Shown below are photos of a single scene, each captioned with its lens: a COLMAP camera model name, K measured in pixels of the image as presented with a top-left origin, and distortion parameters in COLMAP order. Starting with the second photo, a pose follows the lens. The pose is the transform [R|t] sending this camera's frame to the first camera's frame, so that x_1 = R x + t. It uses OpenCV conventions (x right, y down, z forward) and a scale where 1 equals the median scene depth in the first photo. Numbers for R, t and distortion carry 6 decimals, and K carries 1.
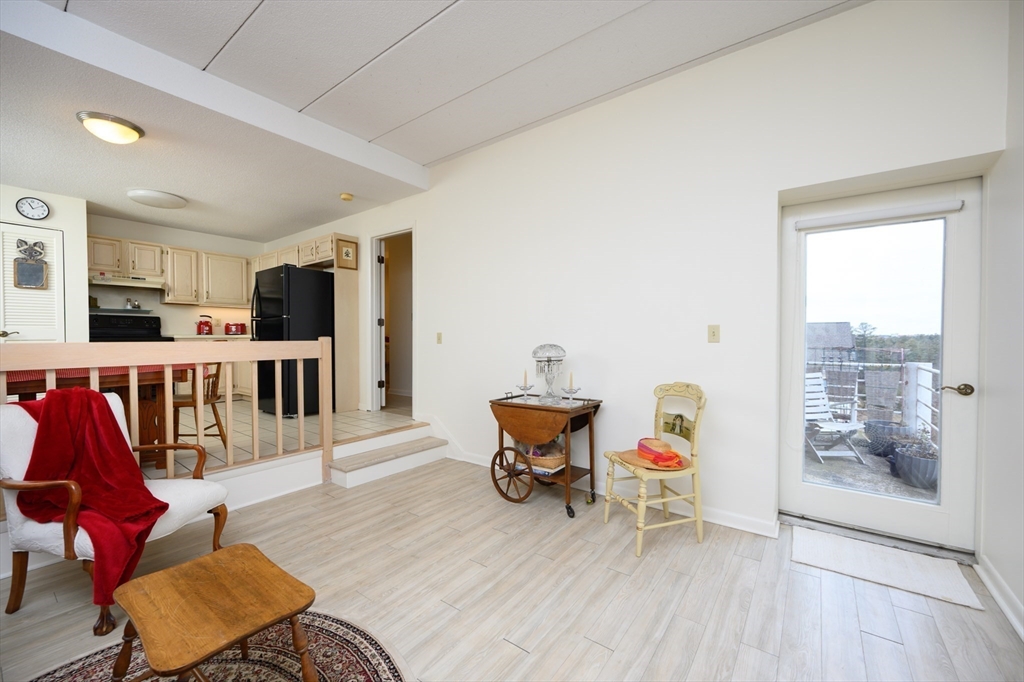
lens RADIAL K [[412.1, 0, 517.0], [0, 412.1, 345.8], [0, 0, 1]] dist [-0.001145, 0.000003]
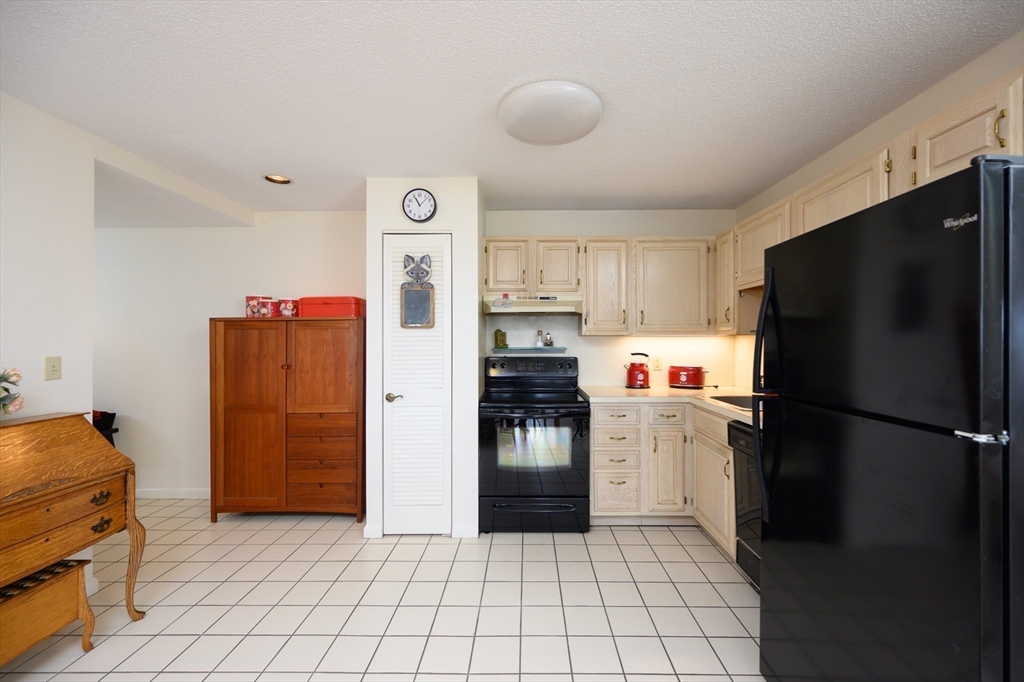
lens RADIAL K [[412.1, 0, 513.1], [0, 412.1, 340.9], [0, 0, 1]] dist [-0.001145, 0.000003]
pose [[0.588542, -0.003652, -0.808459, -0.461078], [-0.013880, 0.999797, -0.014620, -0.091324], [0.808348, 0.019826, 0.588372, 0.605839]]
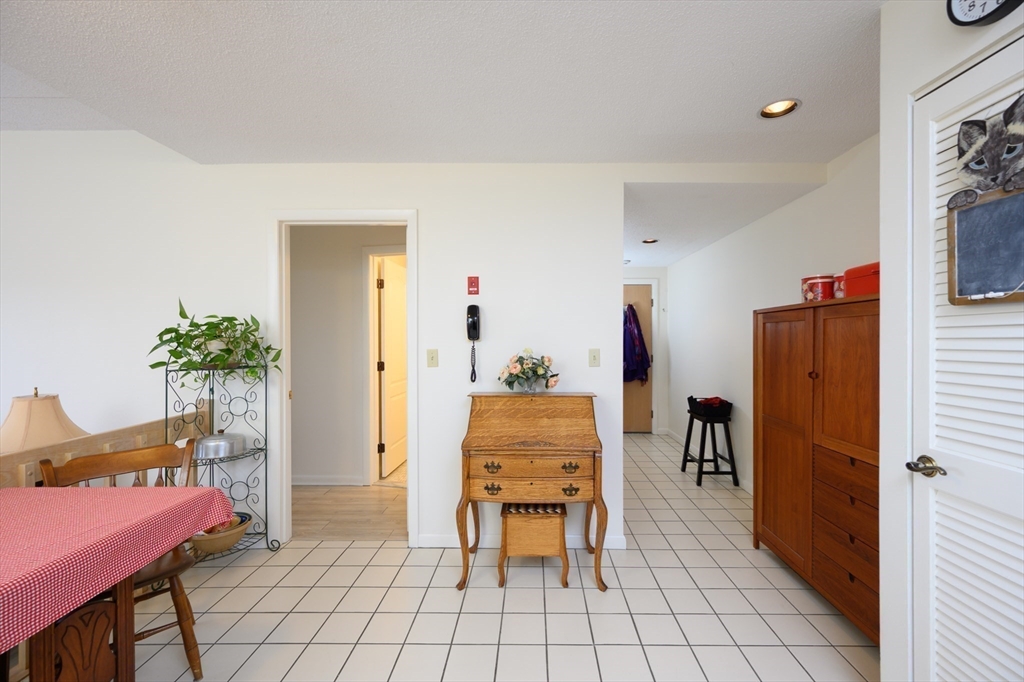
lens RADIAL K [[412.1, 0, 535.4], [0, 412.1, 337.8], [0, 0, 1]] dist [-0.001145, 0.000003]
pose [[-0.794104, -0.001838, -0.607779, -0.669020], [-0.015386, 0.999736, 0.017080, -0.097363], [0.607587, 0.022915, -0.793922, 0.844407]]
